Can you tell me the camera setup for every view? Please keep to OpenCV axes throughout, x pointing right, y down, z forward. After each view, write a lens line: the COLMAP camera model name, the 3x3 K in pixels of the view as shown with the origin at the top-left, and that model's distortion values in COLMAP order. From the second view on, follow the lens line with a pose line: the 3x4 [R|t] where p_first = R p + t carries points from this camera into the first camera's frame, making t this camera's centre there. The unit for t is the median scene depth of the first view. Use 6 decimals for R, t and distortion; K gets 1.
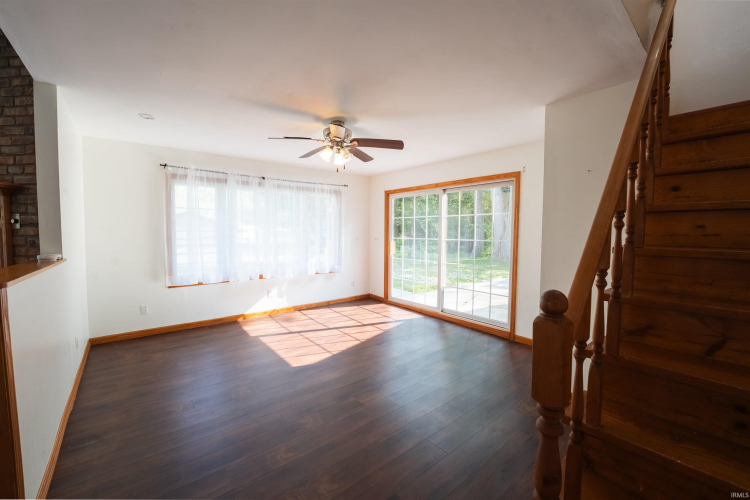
lens RADIAL K [[309.5, 0, 375.0], [0, 309.5, 250.0], [0, 0, 1]] dist [-0.001126, -0.000123]
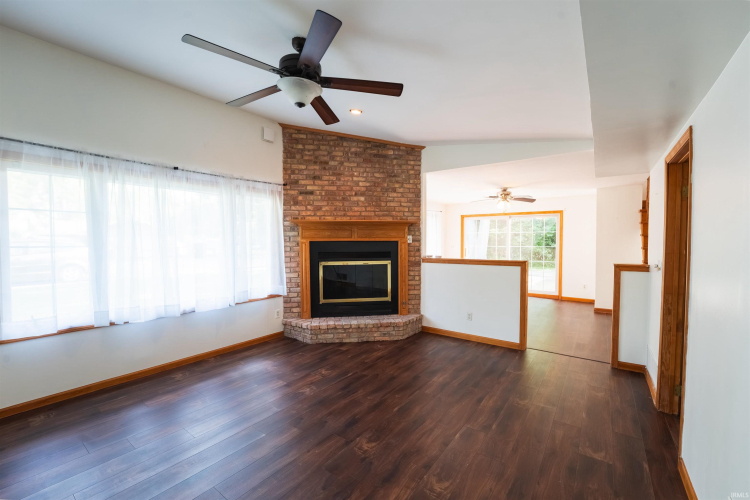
lens RADIAL K [[309.5, 0, 375.0], [0, 309.5, 250.0], [0, 0, 1]] dist [-0.001126, -0.000123]
pose [[0.967206, -0.011014, 0.253753, -1.895656], [0.016467, 0.999677, -0.019378, 0.014774], [-0.253458, 0.022922, 0.967075, -0.918362]]
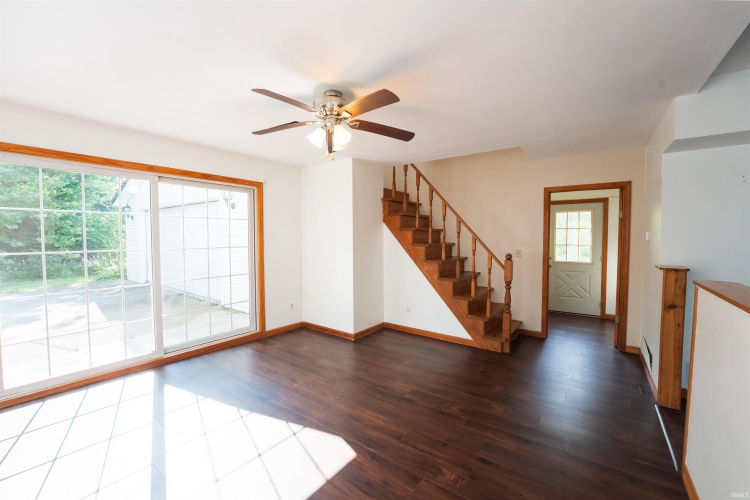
lens RADIAL K [[309.5, 0, 375.0], [0, 309.5, 250.0], [0, 0, 1]] dist [-0.001126, -0.000123]
pose [[-0.239006, -0.048944, 0.969784, -1.168311], [0.053215, 0.996568, 0.063410, -0.106123], [-0.969559, 0.066763, -0.235581, 1.459933]]
